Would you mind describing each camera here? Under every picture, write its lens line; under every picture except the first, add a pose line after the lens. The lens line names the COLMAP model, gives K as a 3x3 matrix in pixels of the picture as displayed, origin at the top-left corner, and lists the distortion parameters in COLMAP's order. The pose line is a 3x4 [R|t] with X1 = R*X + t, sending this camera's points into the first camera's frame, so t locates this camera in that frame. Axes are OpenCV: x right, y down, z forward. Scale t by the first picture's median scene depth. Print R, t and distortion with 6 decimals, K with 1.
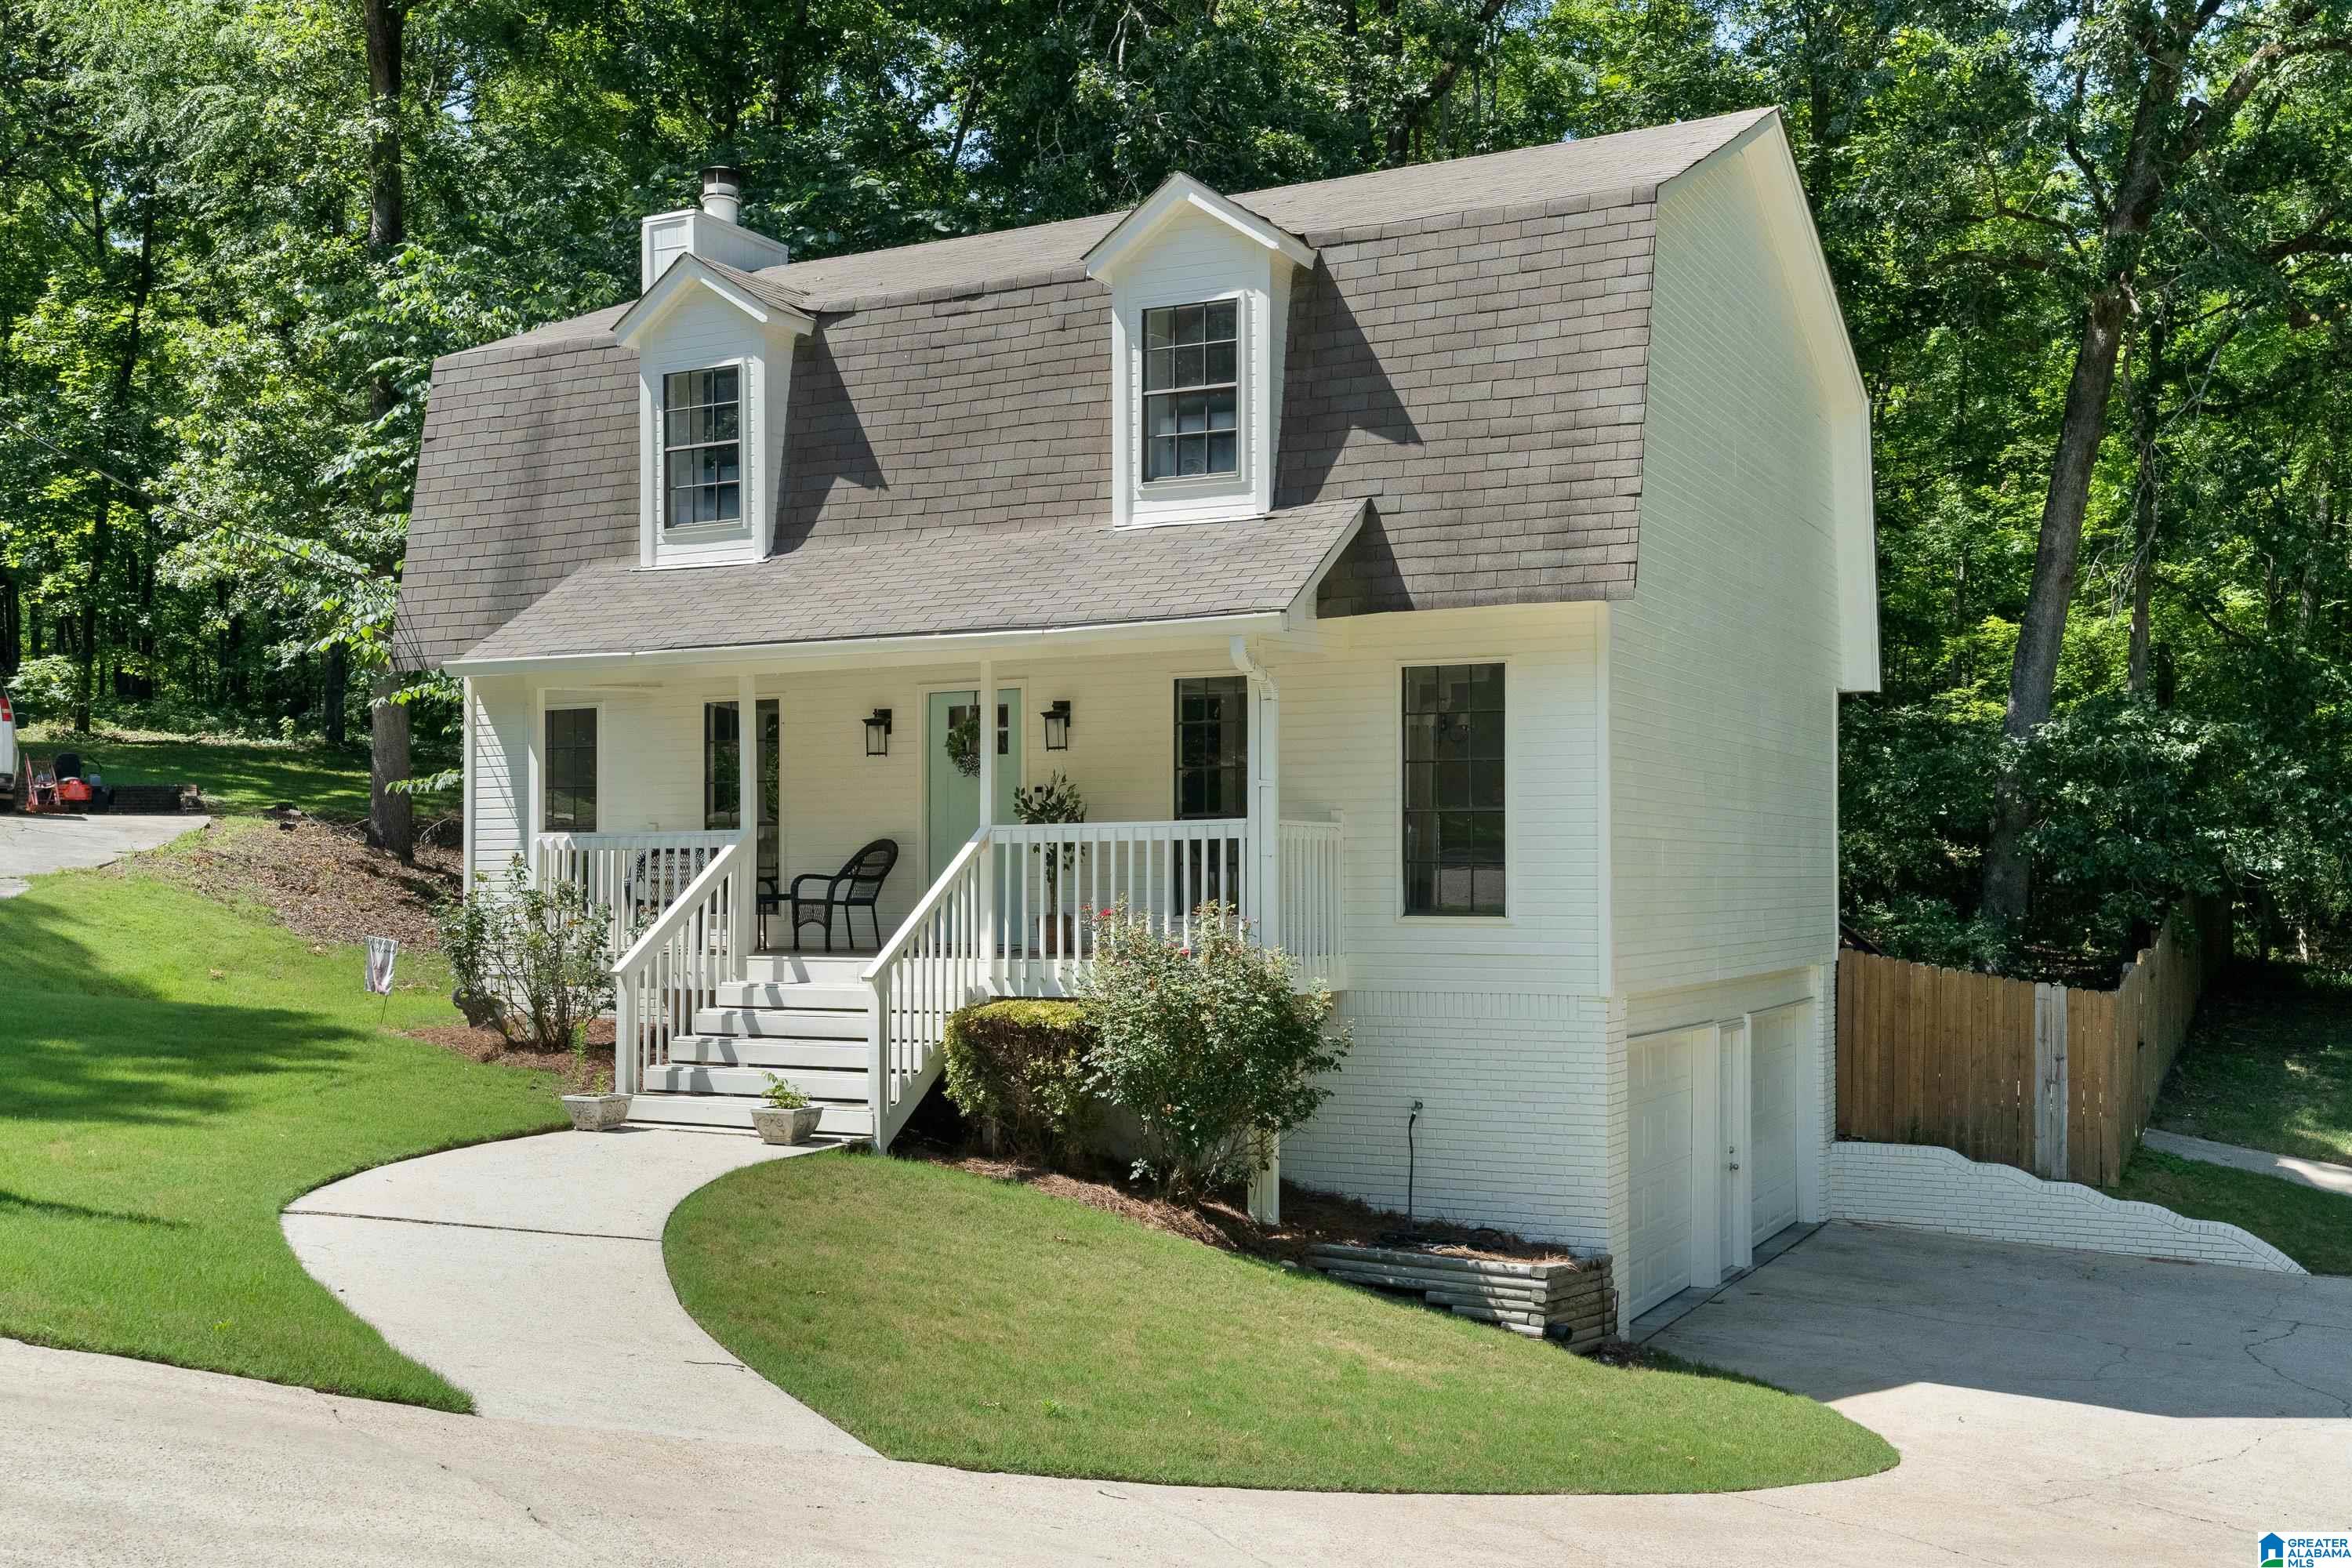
lens RADIAL K [[2316.5, 0, 1173.9], [0, 2316.5, 790.3], [0, 0, 1]] dist [0.005085, 0.000000]
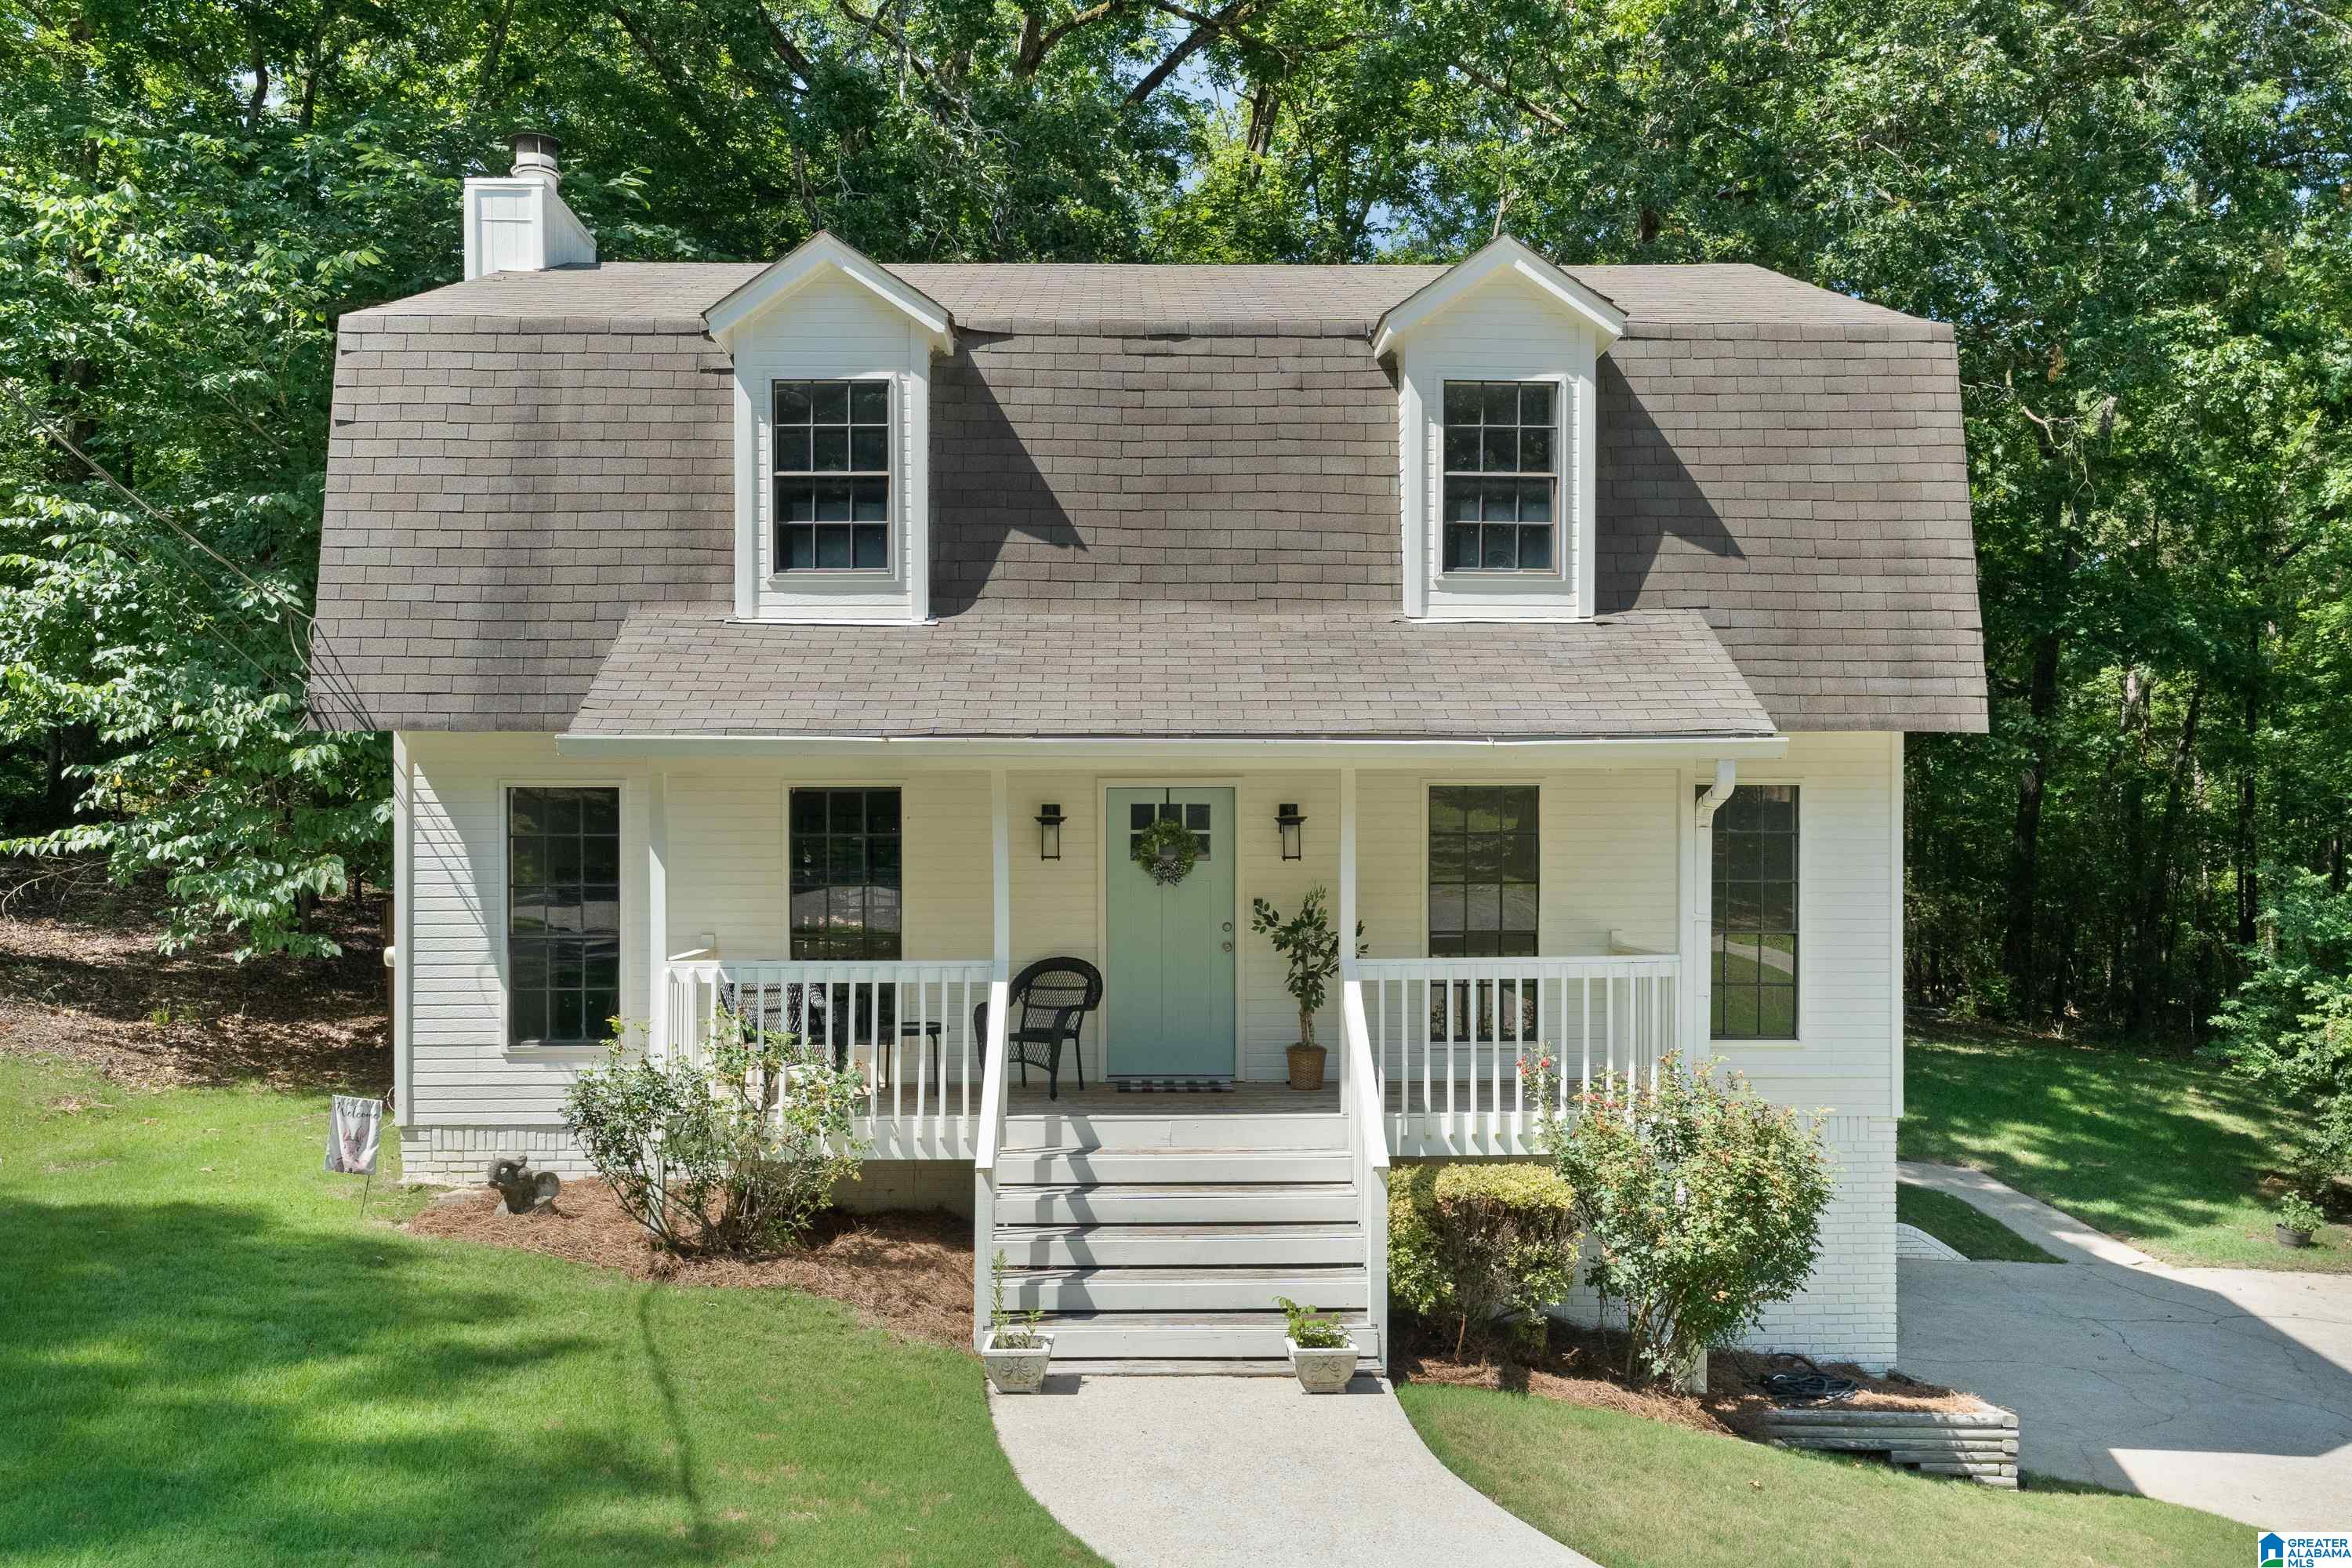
lens RADIAL K [[1807.1, 0, 1211.5], [0, 1807.1, 849.8], [0, 0, 1]] dist [0.003632, 0.001451]
pose [[0.877732, 0.006201, 0.479111, -0.414440], [-0.020587, 0.999481, 0.024781, -0.038105], [-0.478709, -0.031615, 0.877405, 0.402374]]
